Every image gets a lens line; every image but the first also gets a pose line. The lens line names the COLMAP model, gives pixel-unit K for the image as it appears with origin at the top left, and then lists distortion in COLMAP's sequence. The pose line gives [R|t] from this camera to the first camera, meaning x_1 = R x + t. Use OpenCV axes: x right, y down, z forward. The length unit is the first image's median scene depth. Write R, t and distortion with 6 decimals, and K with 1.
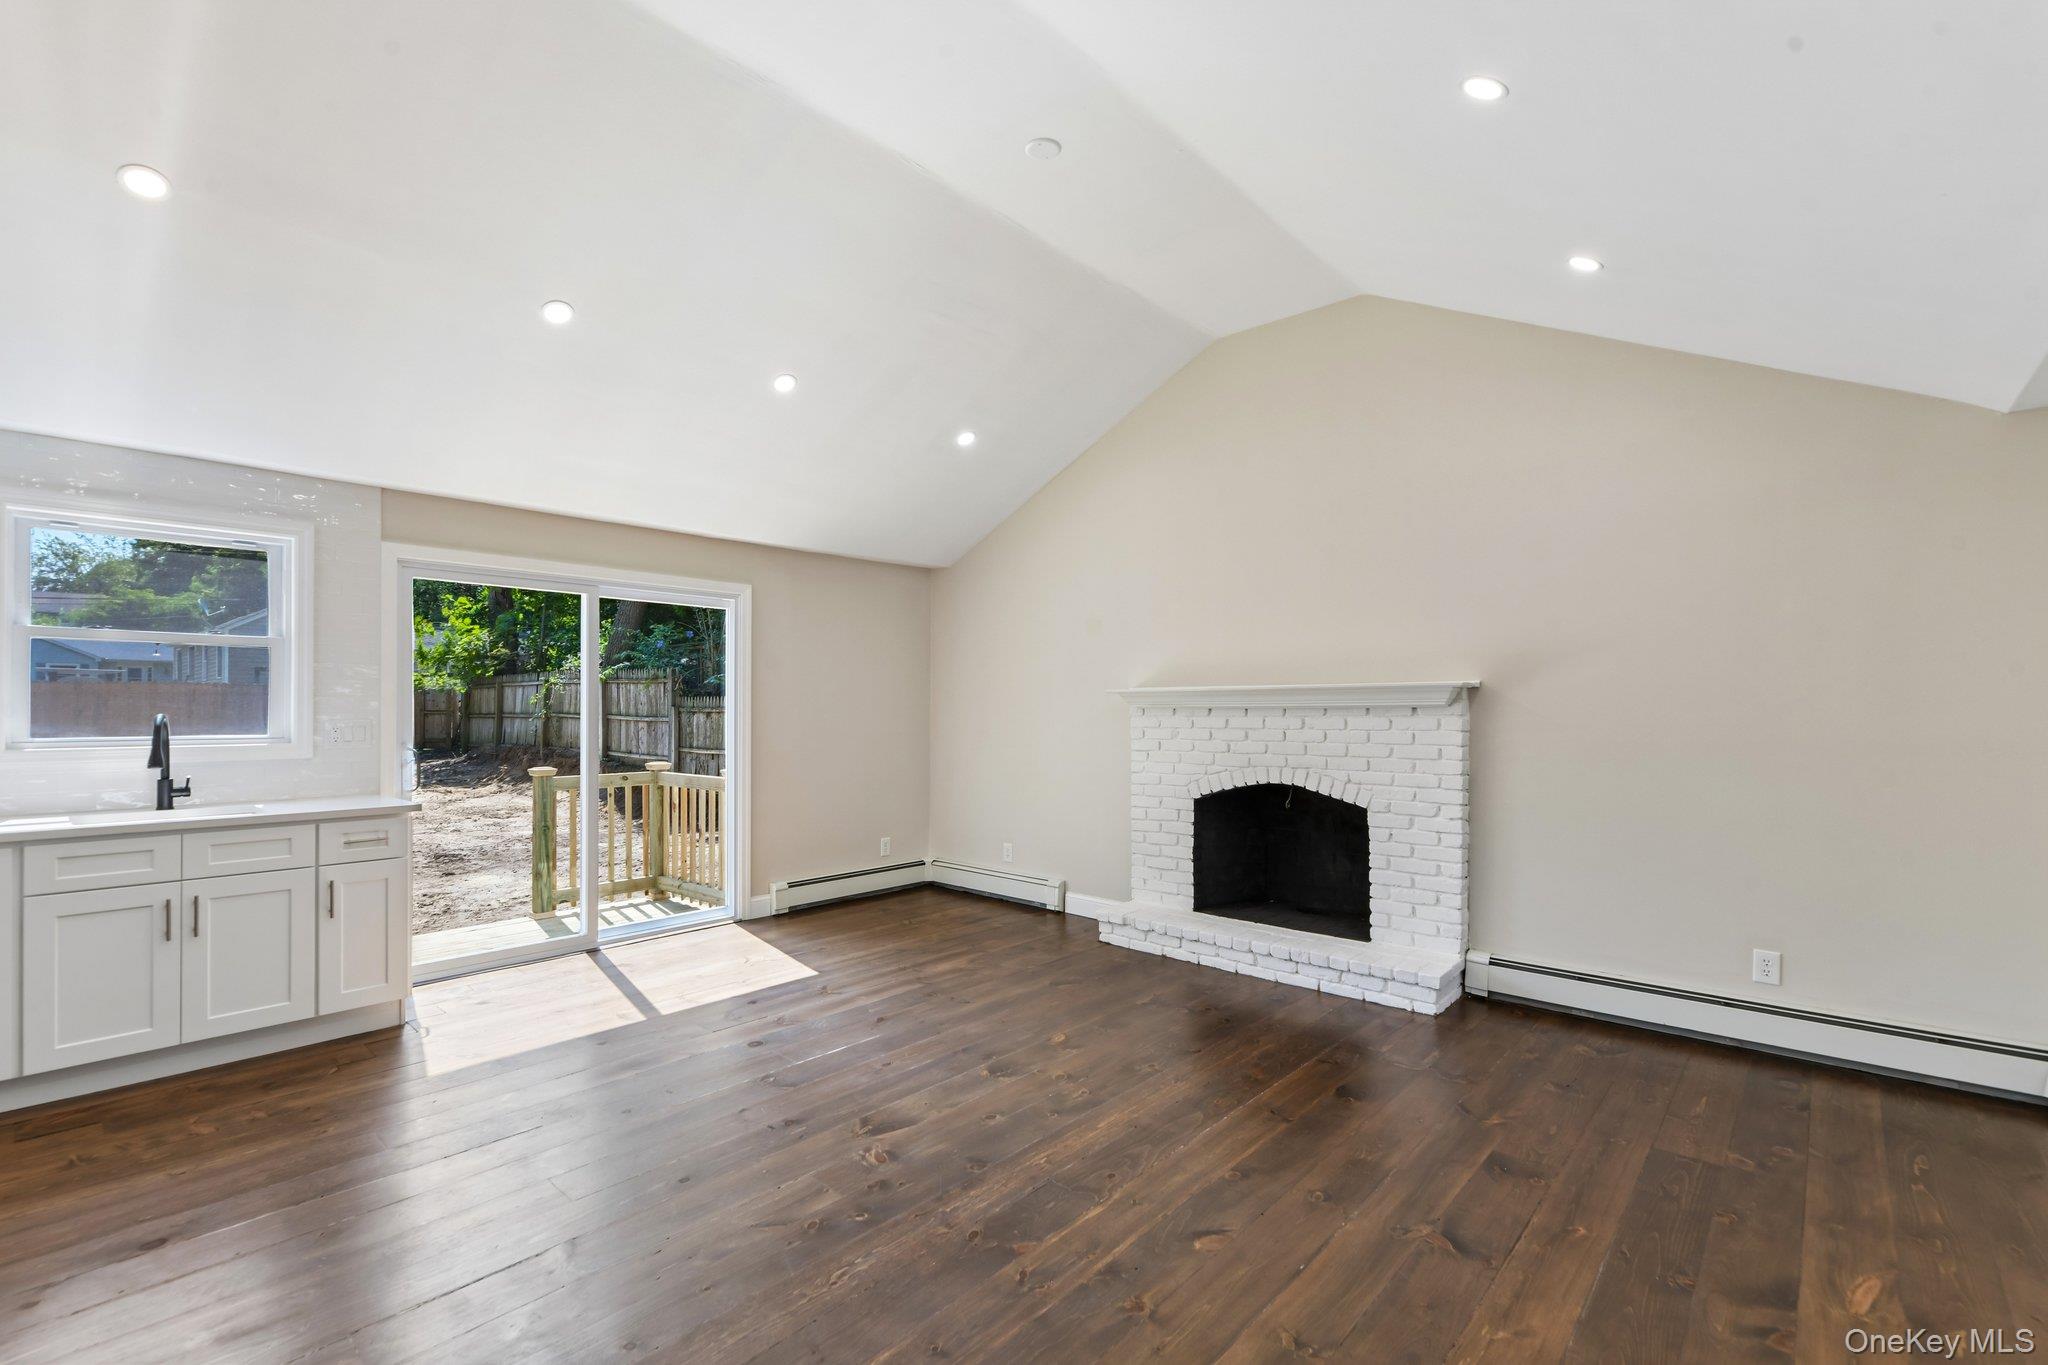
lens RADIAL K [[898.3, 0, 1019.6], [0, 898.3, 699.8], [0, 0, 1]] dist [0.000650, -0.000041]
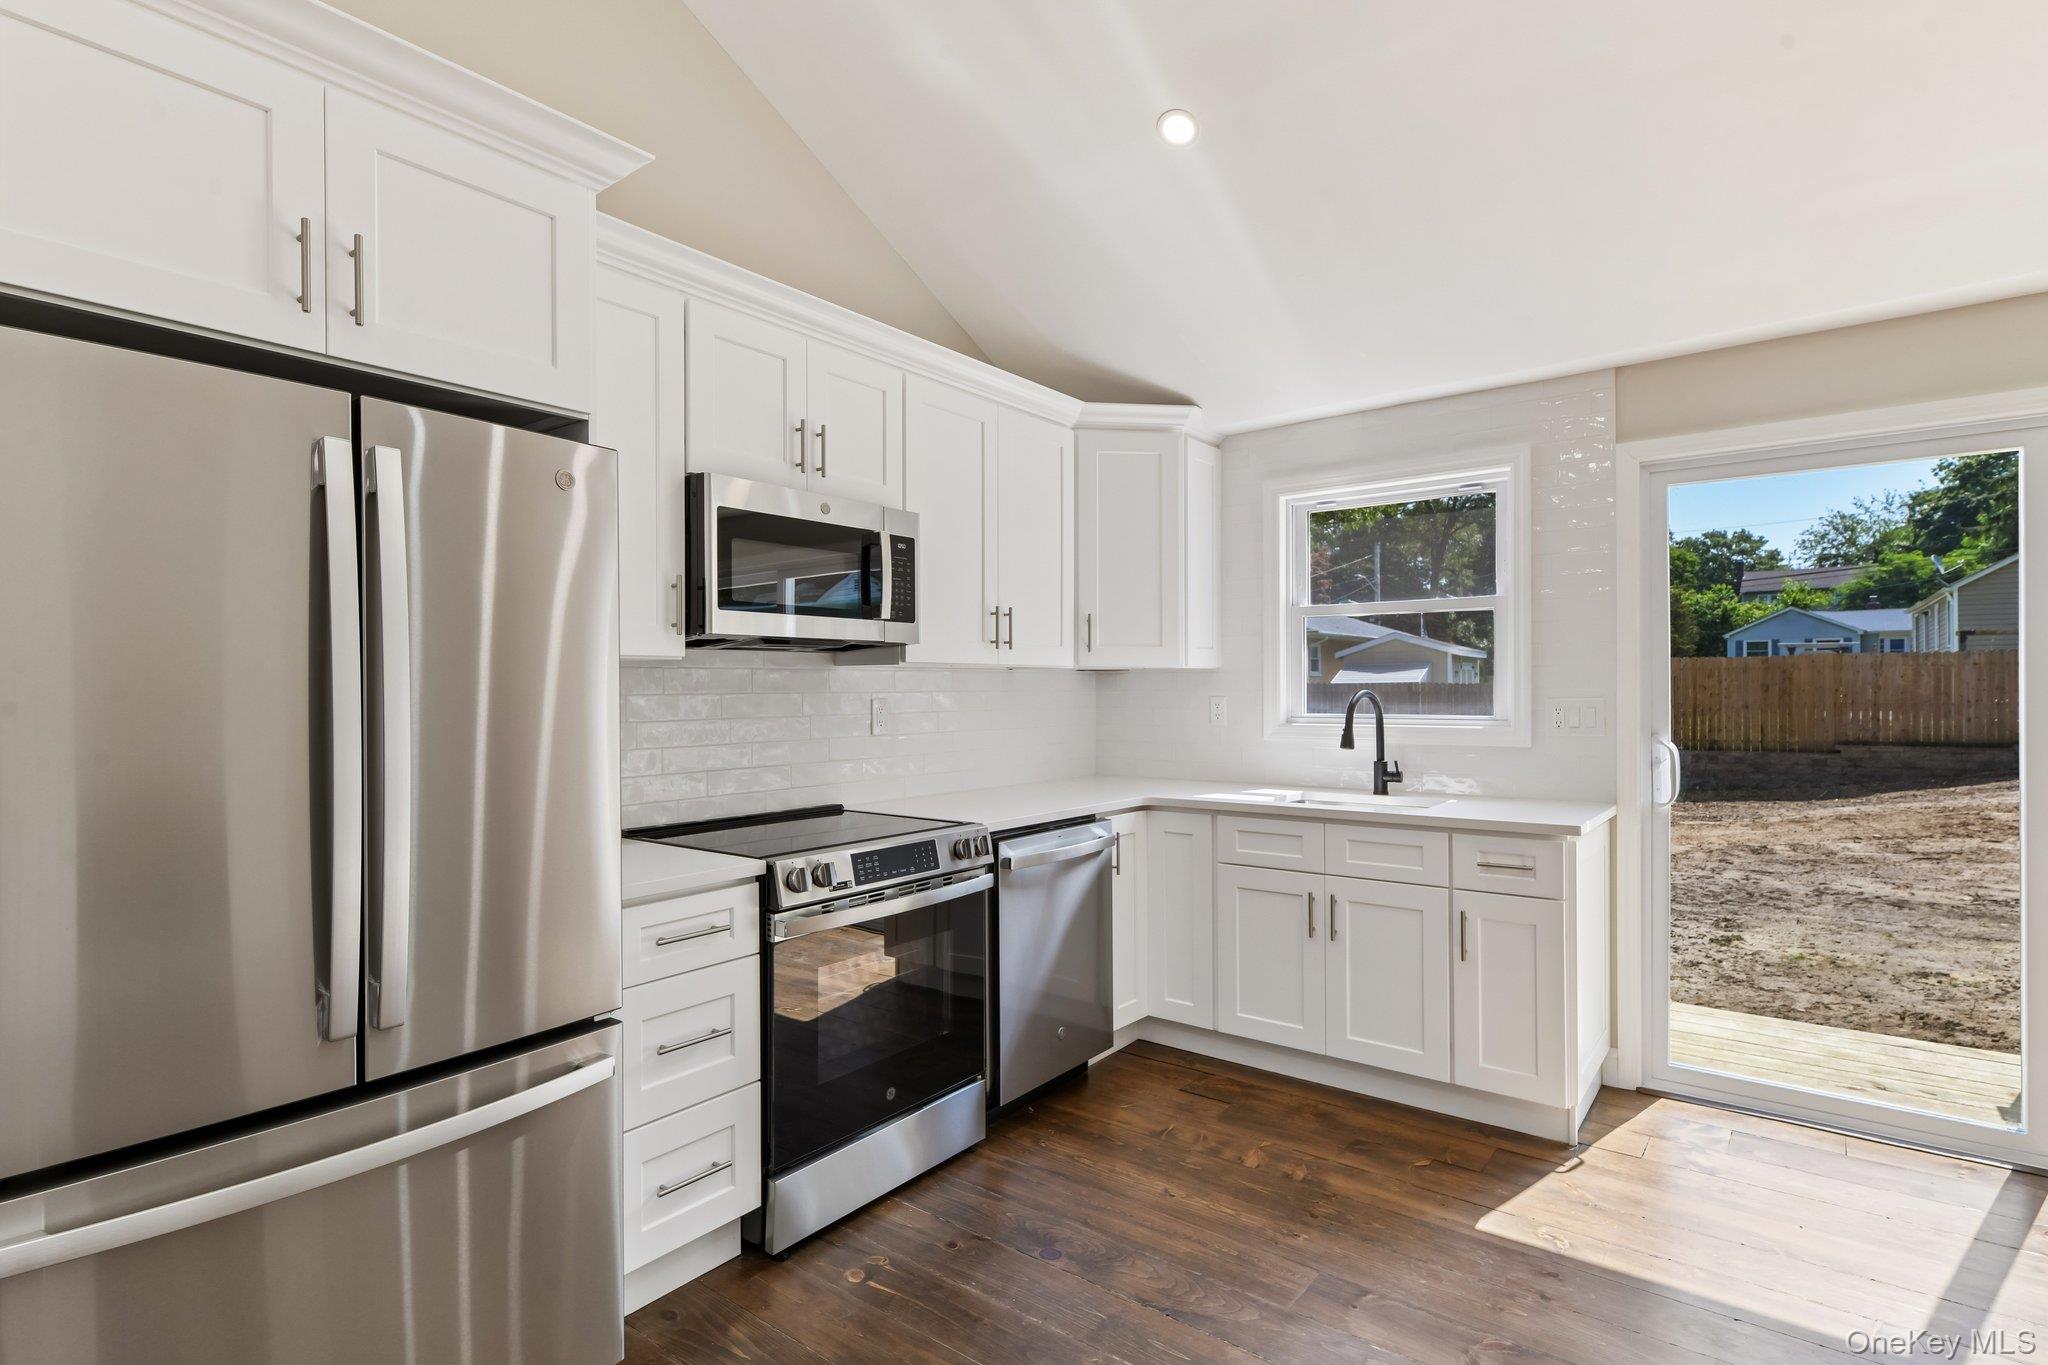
lens RADIAL K [[1022.0, 0, 1024.0], [0, 1022.0, 682.5], [0, 0, 1]] dist [0.014868, 0.000188]
pose [[0.067882, -0.007019, -0.997669, 0.056189], [0.015671, 0.999859, -0.005968, 0.006859], [0.997570, -0.015229, 0.067982, 0.455944]]
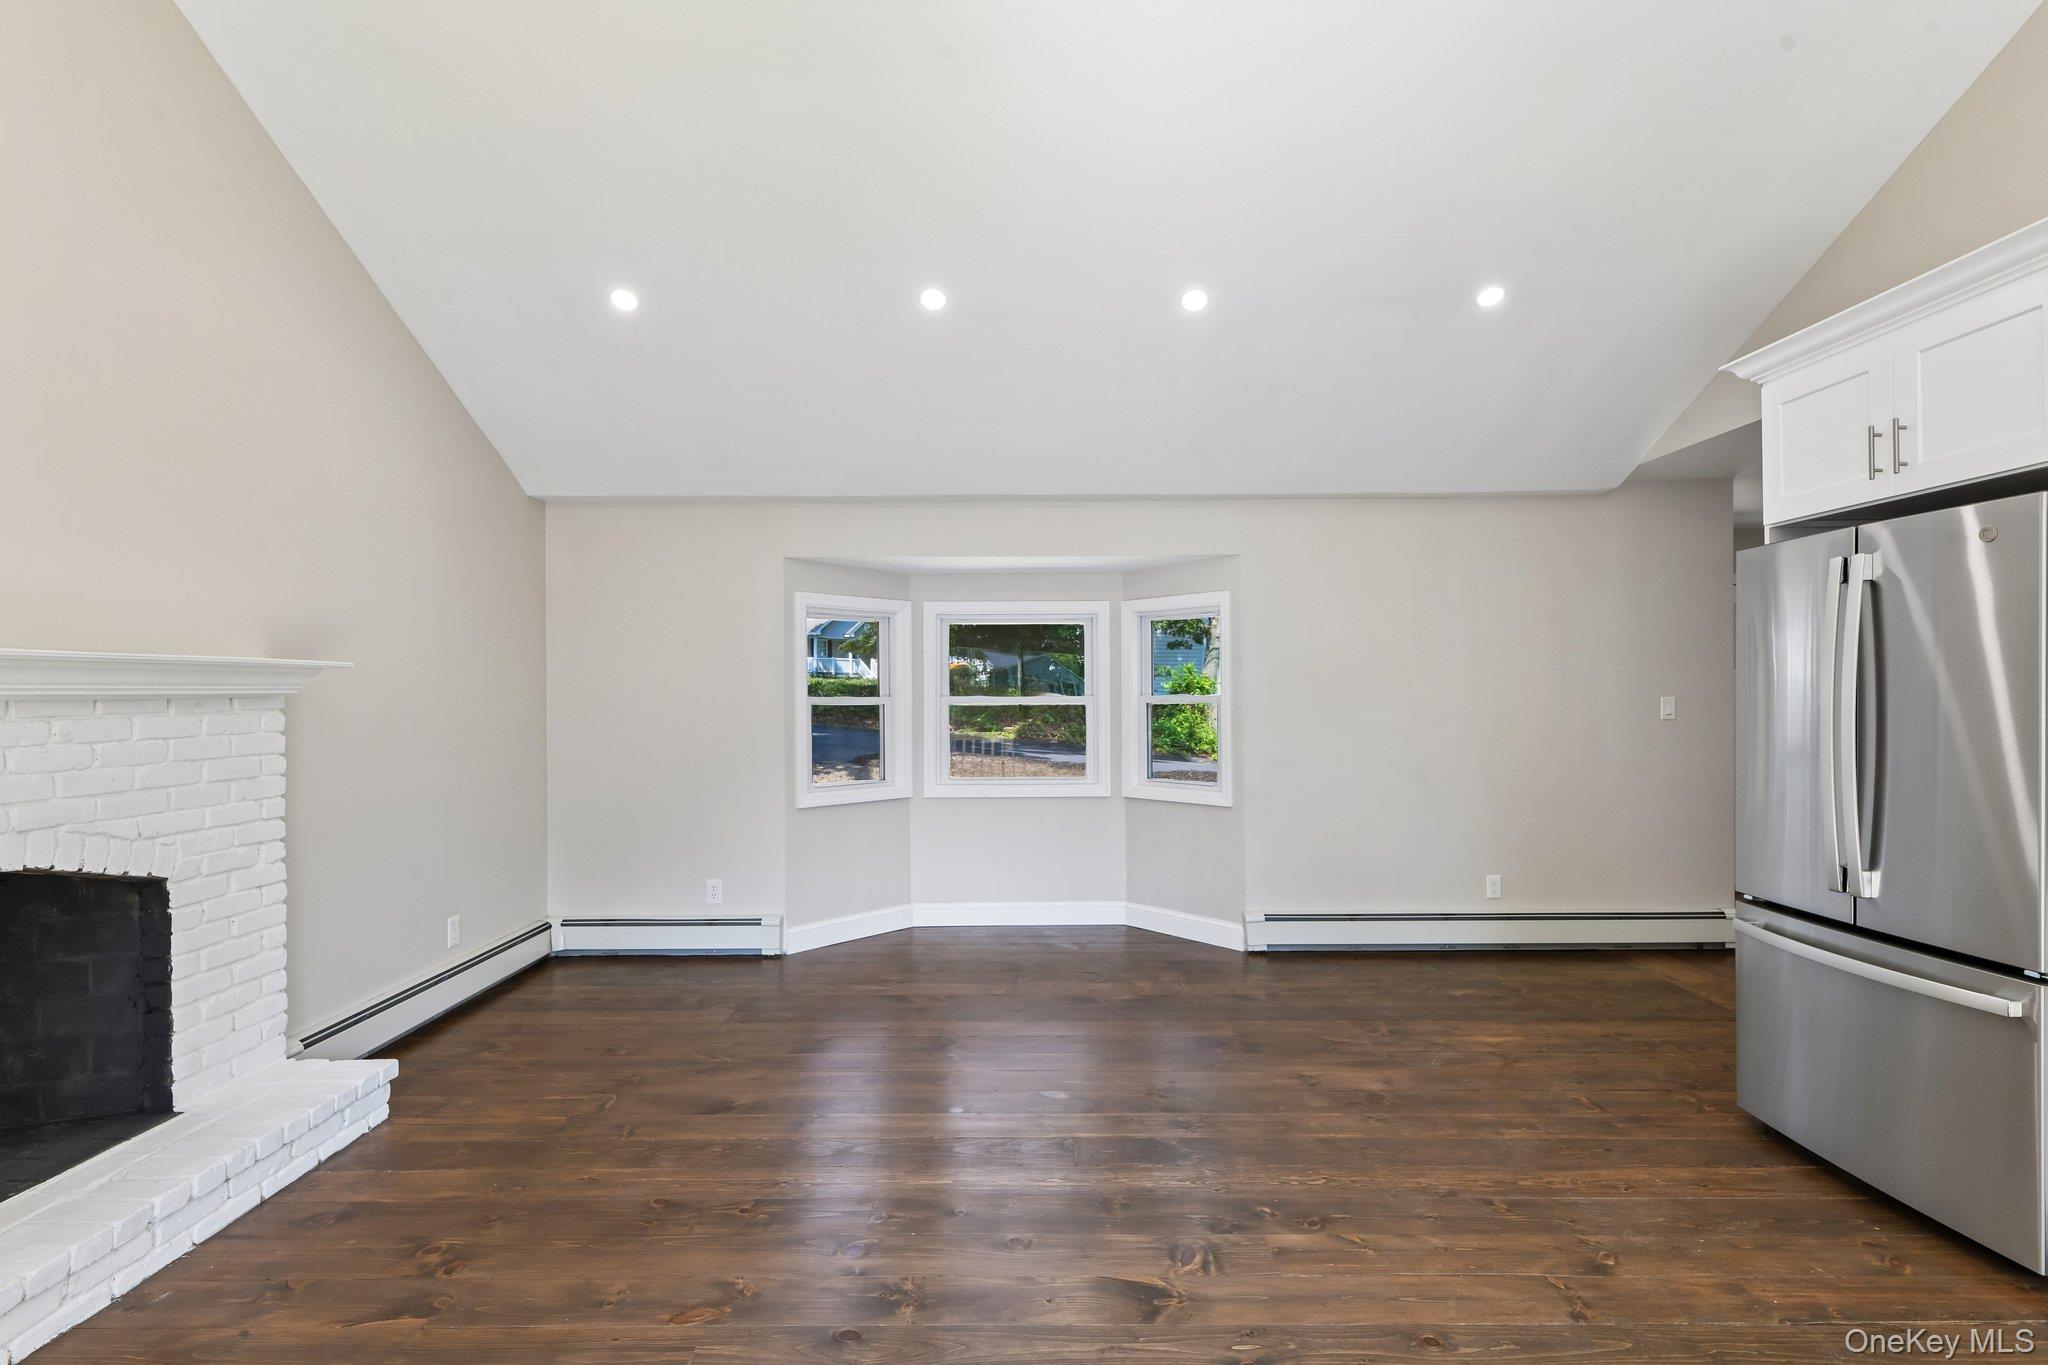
lens RADIAL K [[970.4, 0, 1022.3], [0, 970.4, 690.9], [0, 0, 1]] dist [0.012938, -0.009134]
pose [[-0.669015, 0.006812, 0.743218, -0.425823], [-0.005242, 0.999890, -0.013883, 0.009533], [-0.743230, -0.013184, -0.668906, 1.023347]]
